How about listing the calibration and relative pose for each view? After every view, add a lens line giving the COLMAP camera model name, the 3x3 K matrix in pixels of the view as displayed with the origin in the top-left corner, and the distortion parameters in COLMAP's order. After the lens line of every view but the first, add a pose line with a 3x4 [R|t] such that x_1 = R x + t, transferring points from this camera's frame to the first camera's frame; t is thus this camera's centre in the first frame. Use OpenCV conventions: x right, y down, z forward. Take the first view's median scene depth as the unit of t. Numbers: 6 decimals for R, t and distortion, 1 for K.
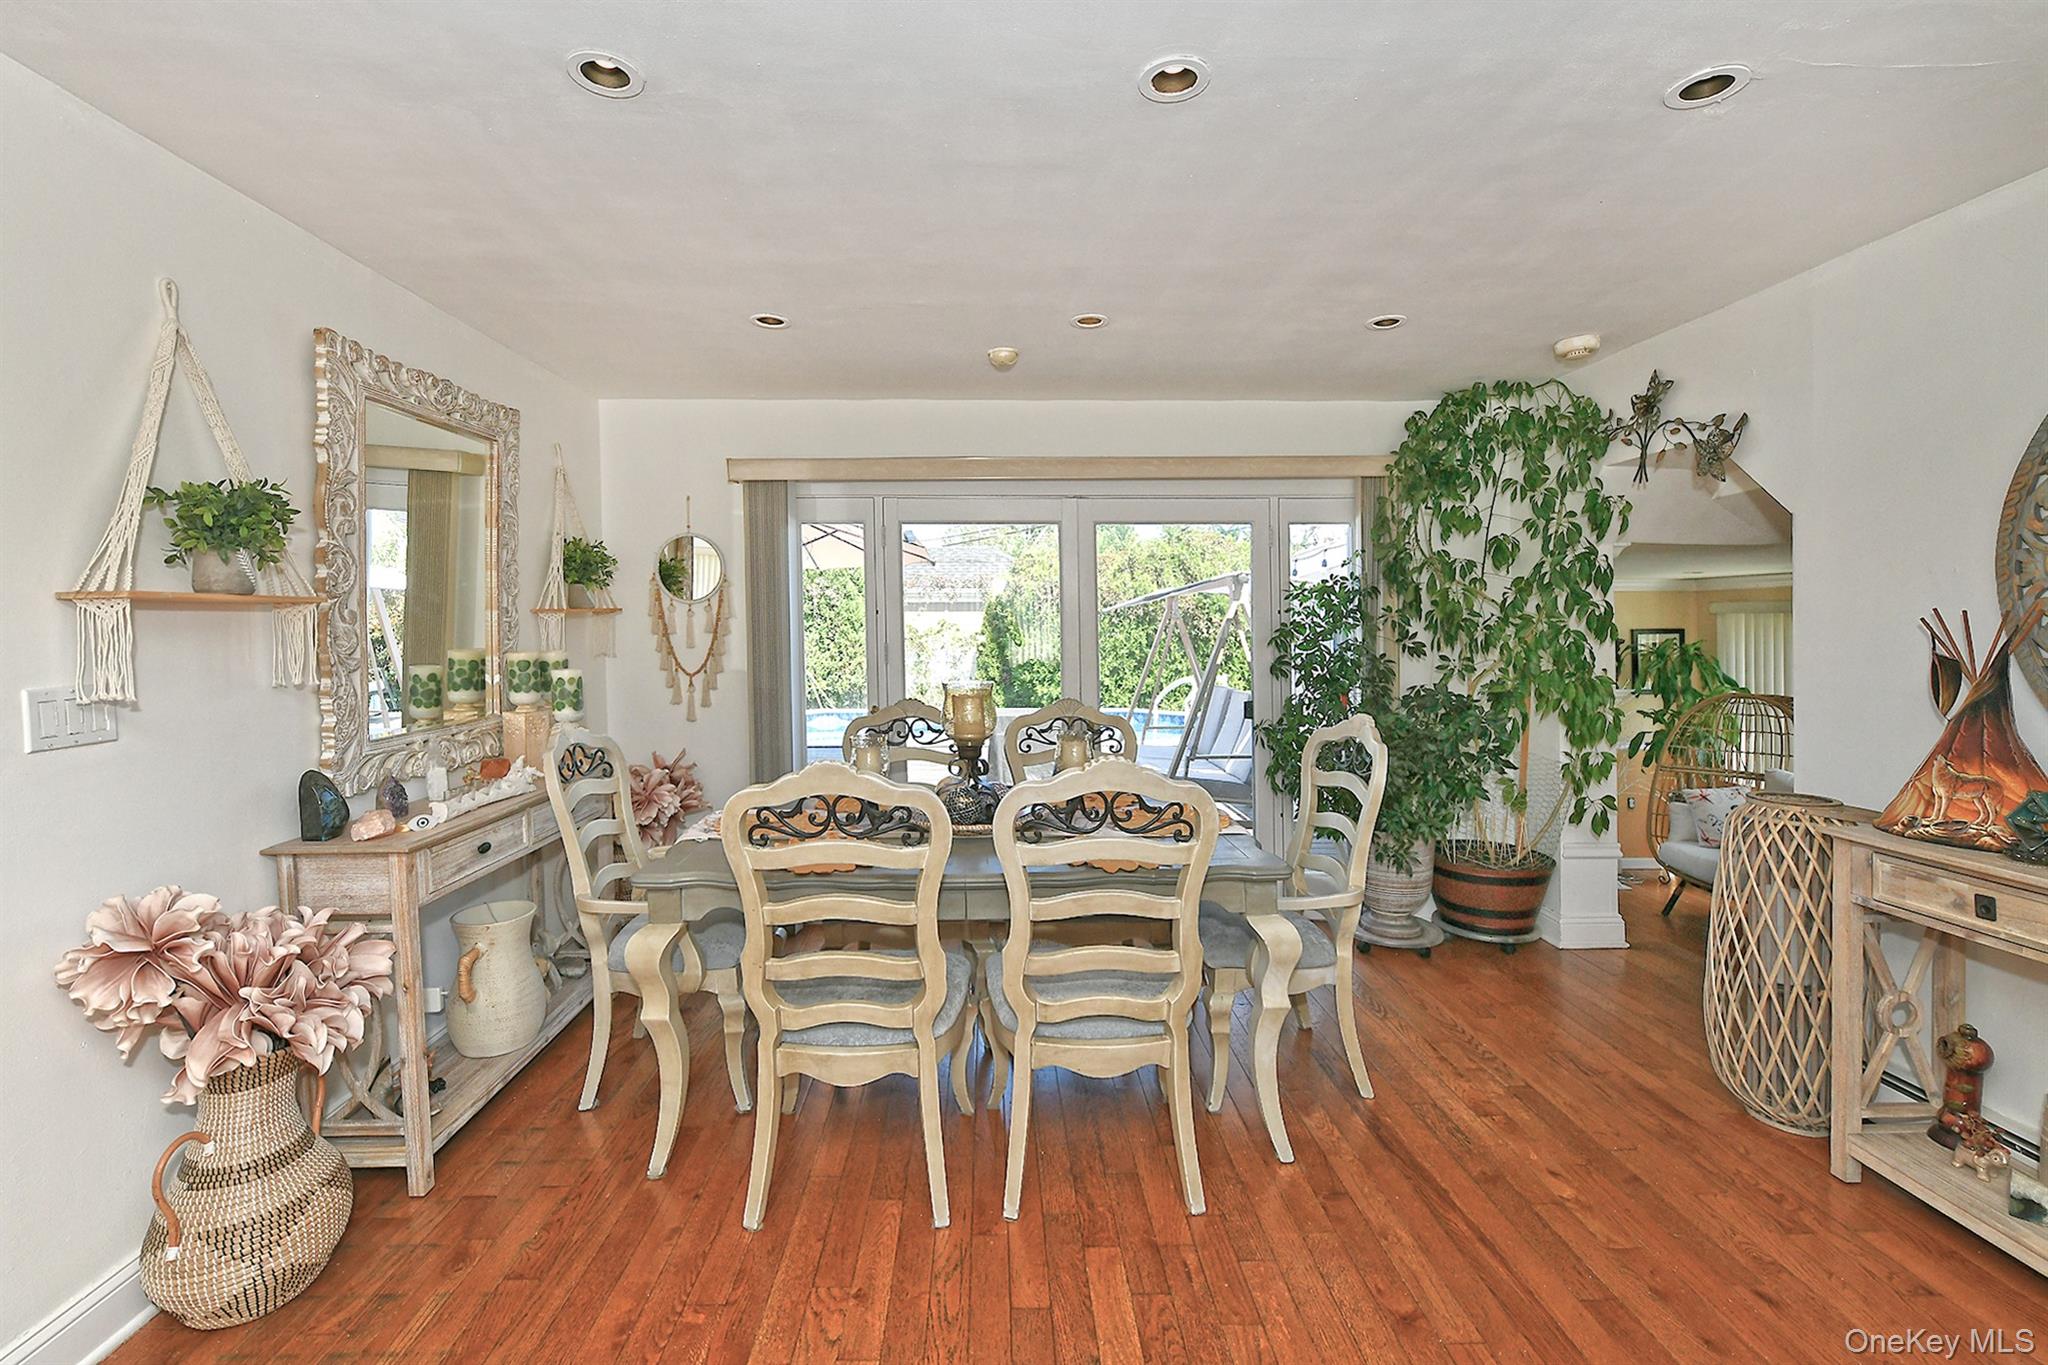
lens RADIAL K [[907.9, 0, 937.7], [0, 907.9, 639.5], [0, 0, 1]] dist [-0.011116, -0.000041]
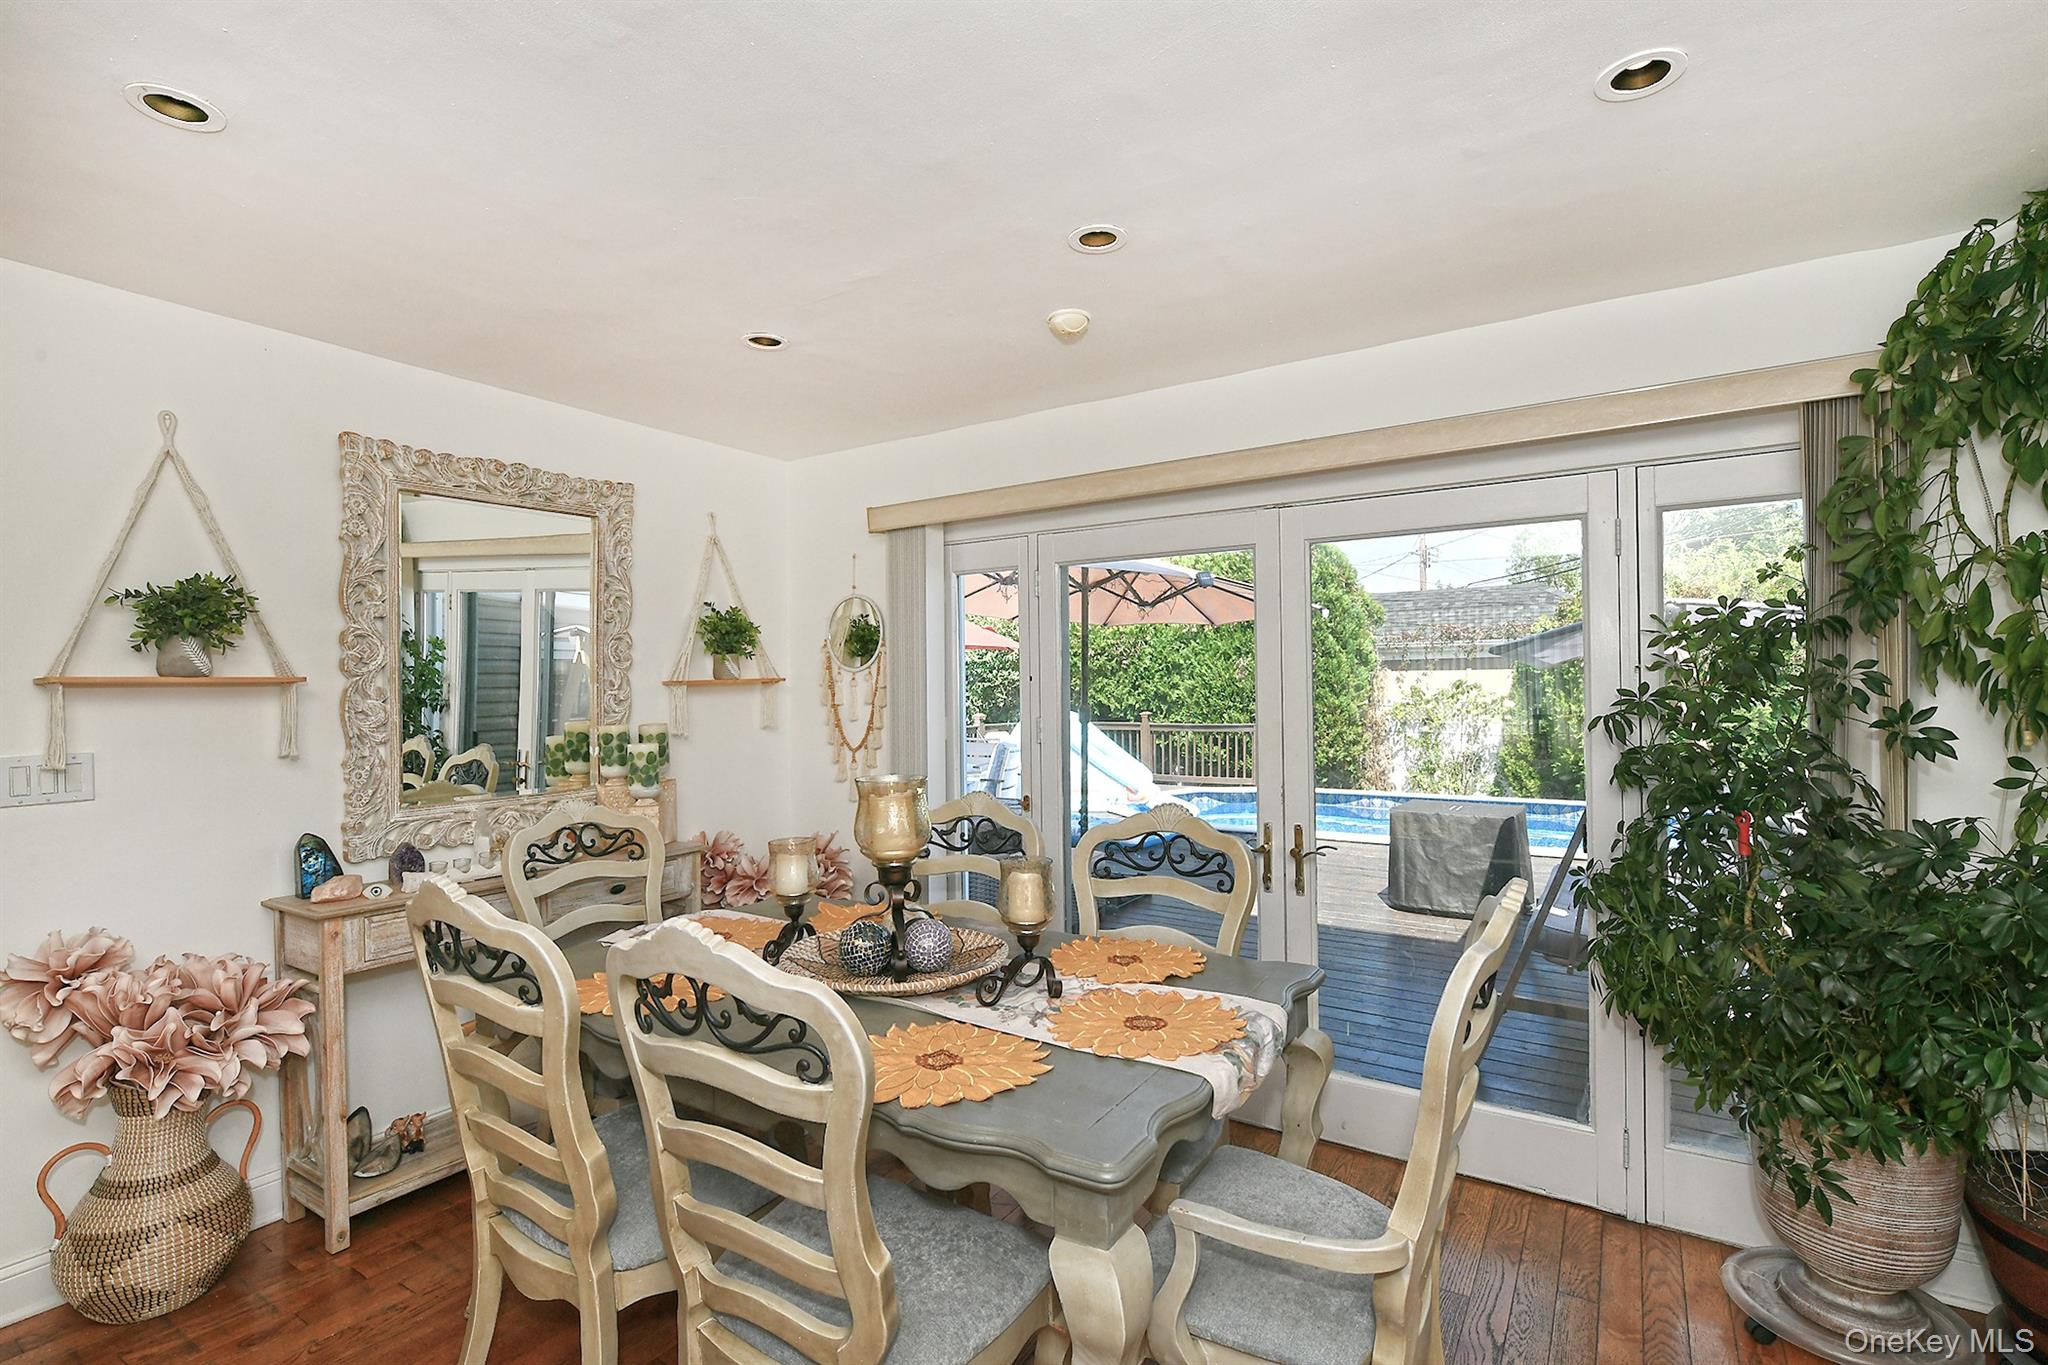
lens RADIAL K [[941.2, 0, 996.6], [0, 941.2, 690.9], [0, 0, 1]] dist [-0.010488, 0.000187]
pose [[0.829162, -0.004061, -0.558994, 0.519695], [-0.001681, 0.999951, -0.009758, -0.015739], [0.559006, 0.009031, 0.829114, 0.417919]]
